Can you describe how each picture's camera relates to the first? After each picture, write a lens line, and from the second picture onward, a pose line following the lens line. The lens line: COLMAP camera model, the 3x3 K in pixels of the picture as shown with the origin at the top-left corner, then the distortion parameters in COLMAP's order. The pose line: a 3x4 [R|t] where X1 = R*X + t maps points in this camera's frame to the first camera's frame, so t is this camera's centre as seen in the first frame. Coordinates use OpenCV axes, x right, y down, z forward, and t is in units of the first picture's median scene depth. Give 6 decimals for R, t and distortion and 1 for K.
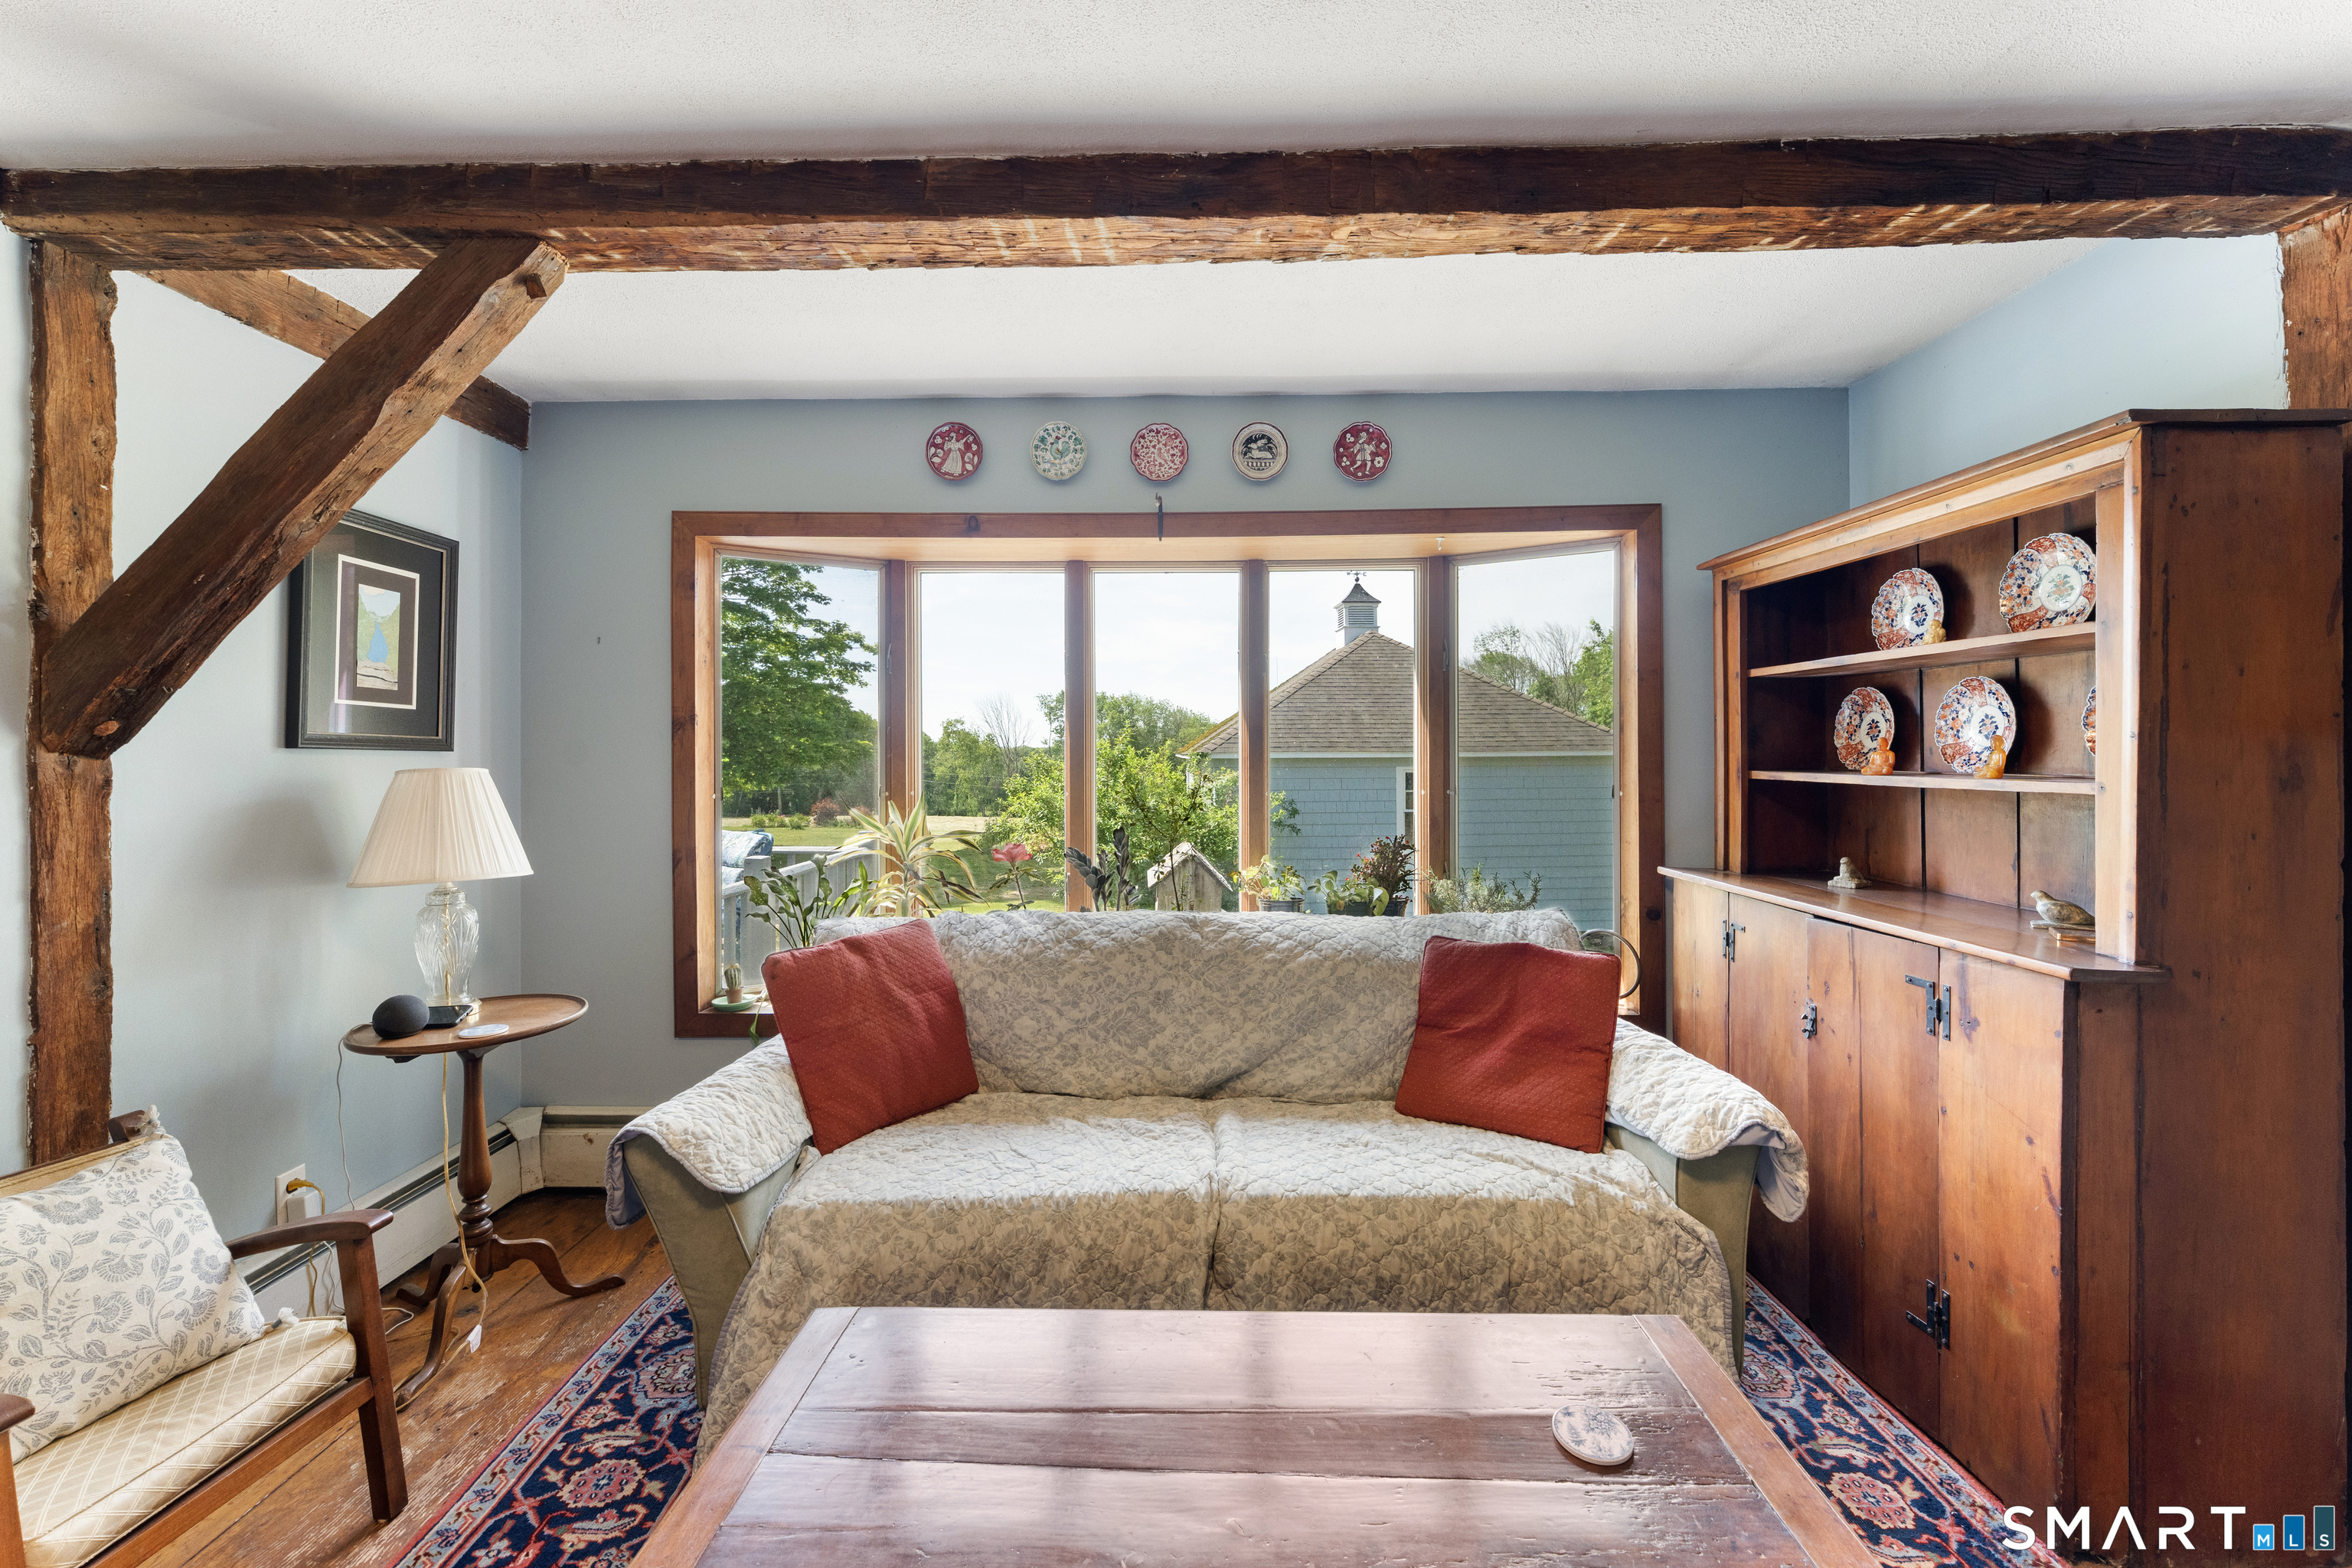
lens RADIAL K [[947.3, 0, 1164.2], [0, 947.3, 746.6], [0, 0, 1]] dist [-0.002695, 0.000837]
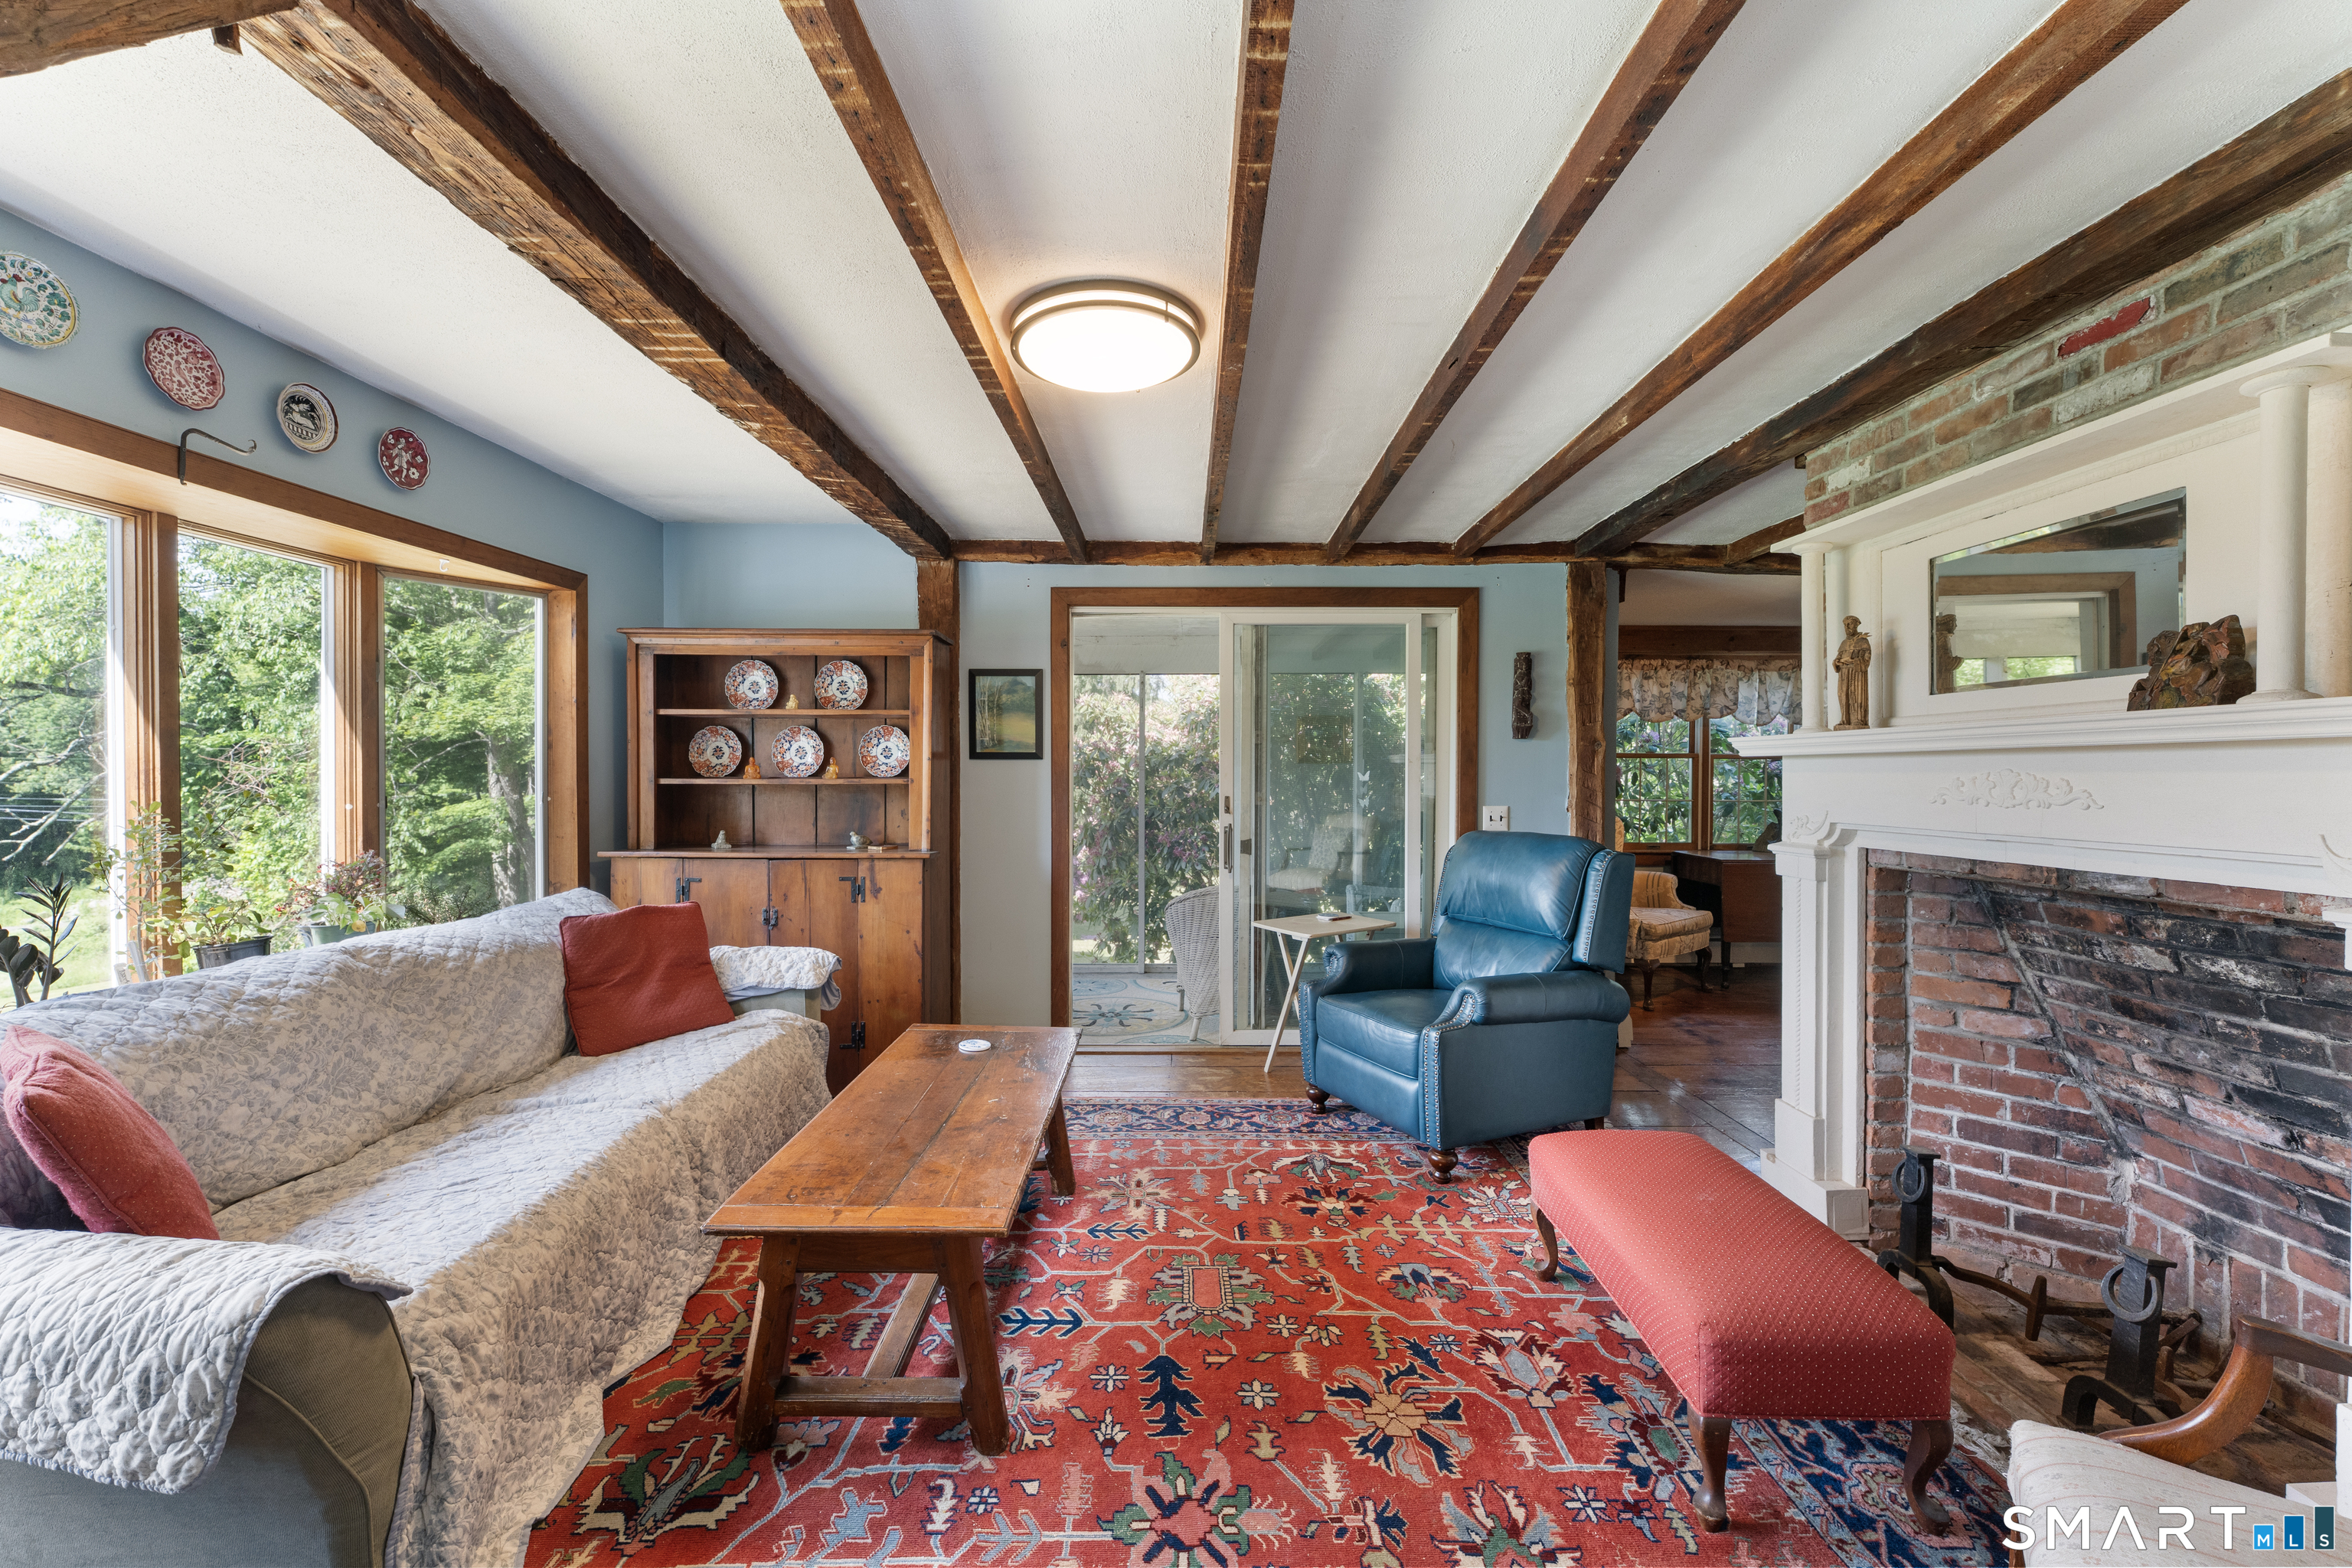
lens RADIAL K [[947.3, 0, 1182.6], [0, 947.3, 768.4], [0, 0, 1]] dist [-0.002695, 0.000837]
pose [[-0.032258, 0.003665, 0.999473, -0.936218], [-0.005332, 0.999978, -0.003839, 0.011881], [-0.999465, -0.005453, -0.032238, 0.259741]]
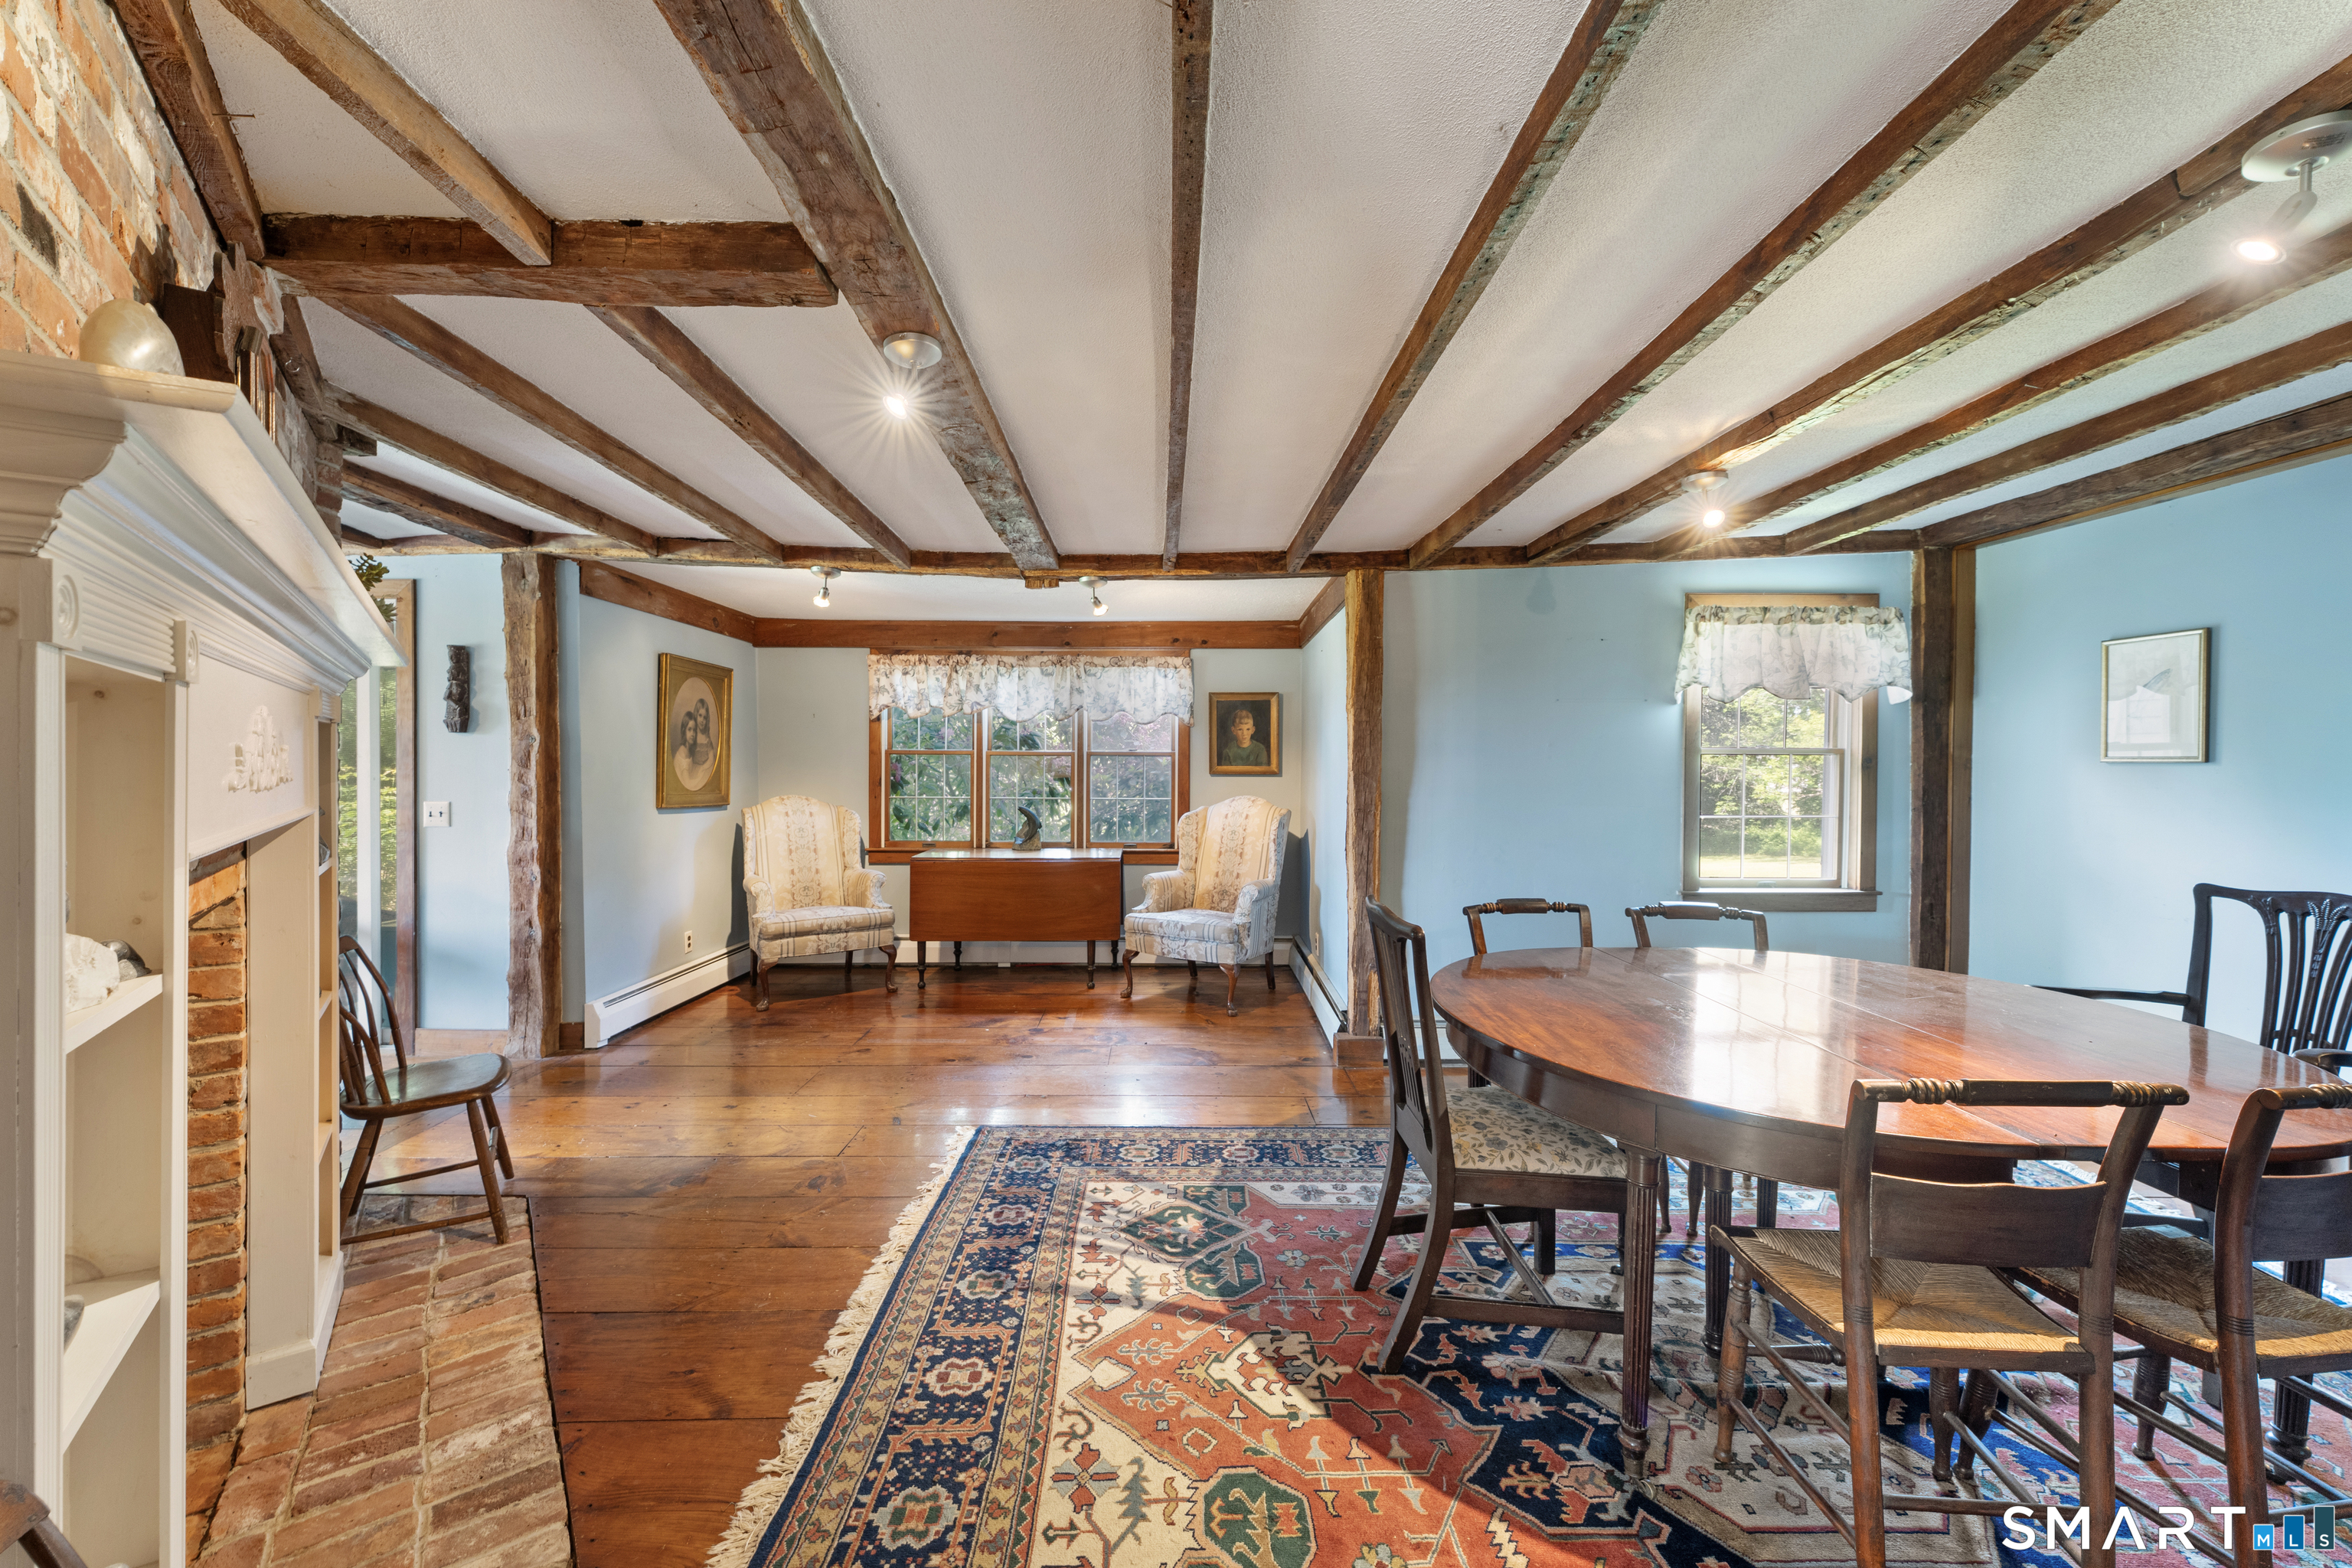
lens RADIAL K [[947.3, 0, 1183.1], [0, 947.3, 782.5], [0, 0, 1]] dist [-0.002695, 0.000837]
pose [[-0.025947, -0.011275, 0.999600, -0.965853], [-0.004817, 0.999926, 0.011154, 0.011209], [-0.999652, -0.004526, -0.025999, -1.263185]]
